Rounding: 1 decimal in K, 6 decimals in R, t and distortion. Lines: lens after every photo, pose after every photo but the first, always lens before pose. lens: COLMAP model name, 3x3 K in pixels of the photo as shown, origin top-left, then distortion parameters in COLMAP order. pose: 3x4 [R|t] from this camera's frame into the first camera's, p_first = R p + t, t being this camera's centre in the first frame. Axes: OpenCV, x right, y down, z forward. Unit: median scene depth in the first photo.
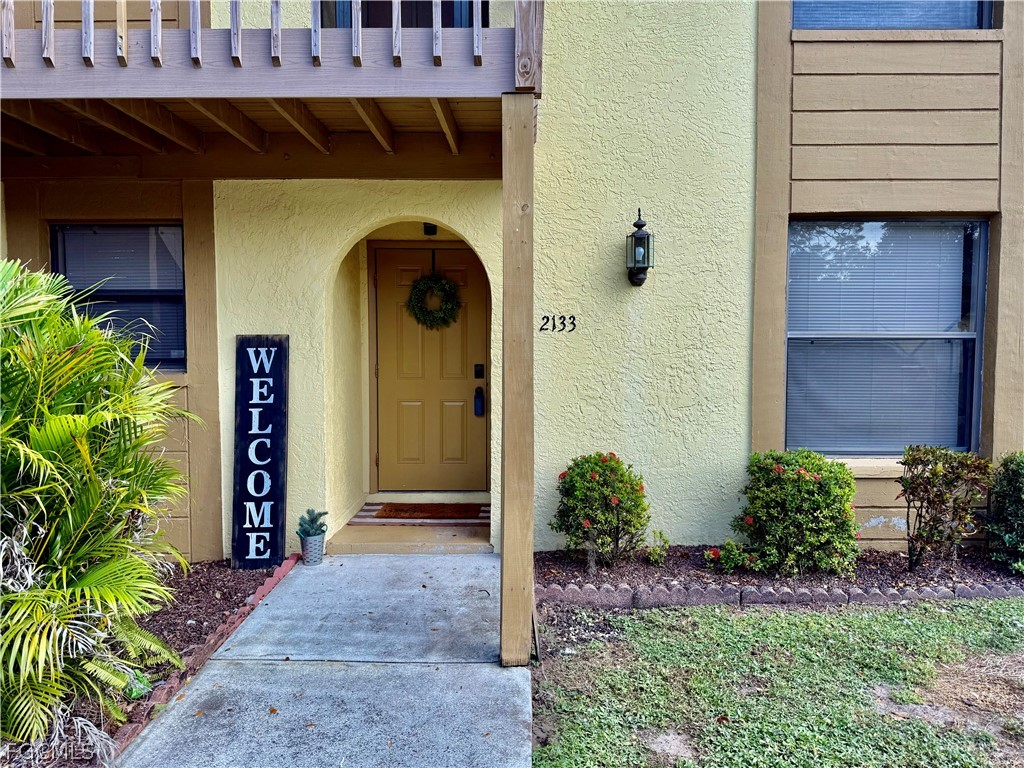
lens RADIAL K [[723.0, 0, 512.0], [0, 723.0, 384.0], [0, 0, 1]] dist [0.050170, -0.070572]
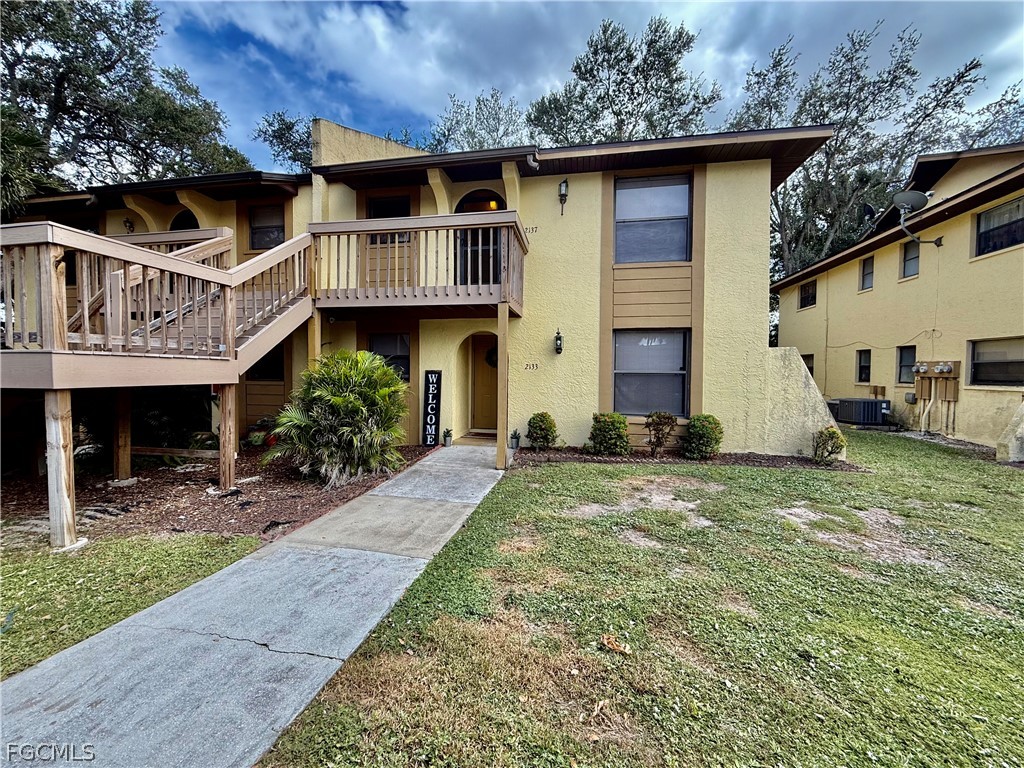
lens RADIAL K [[413.6, 0, 507.3], [0, 413.6, 386.6], [0, 0, 1]] dist [-0.000664, -0.000018]
pose [[0.984147, 0.016477, -0.176586, 0.266337], [-0.020903, 0.999512, -0.023230, 0.034991], [0.176117, 0.026553, 0.984011, -0.642691]]
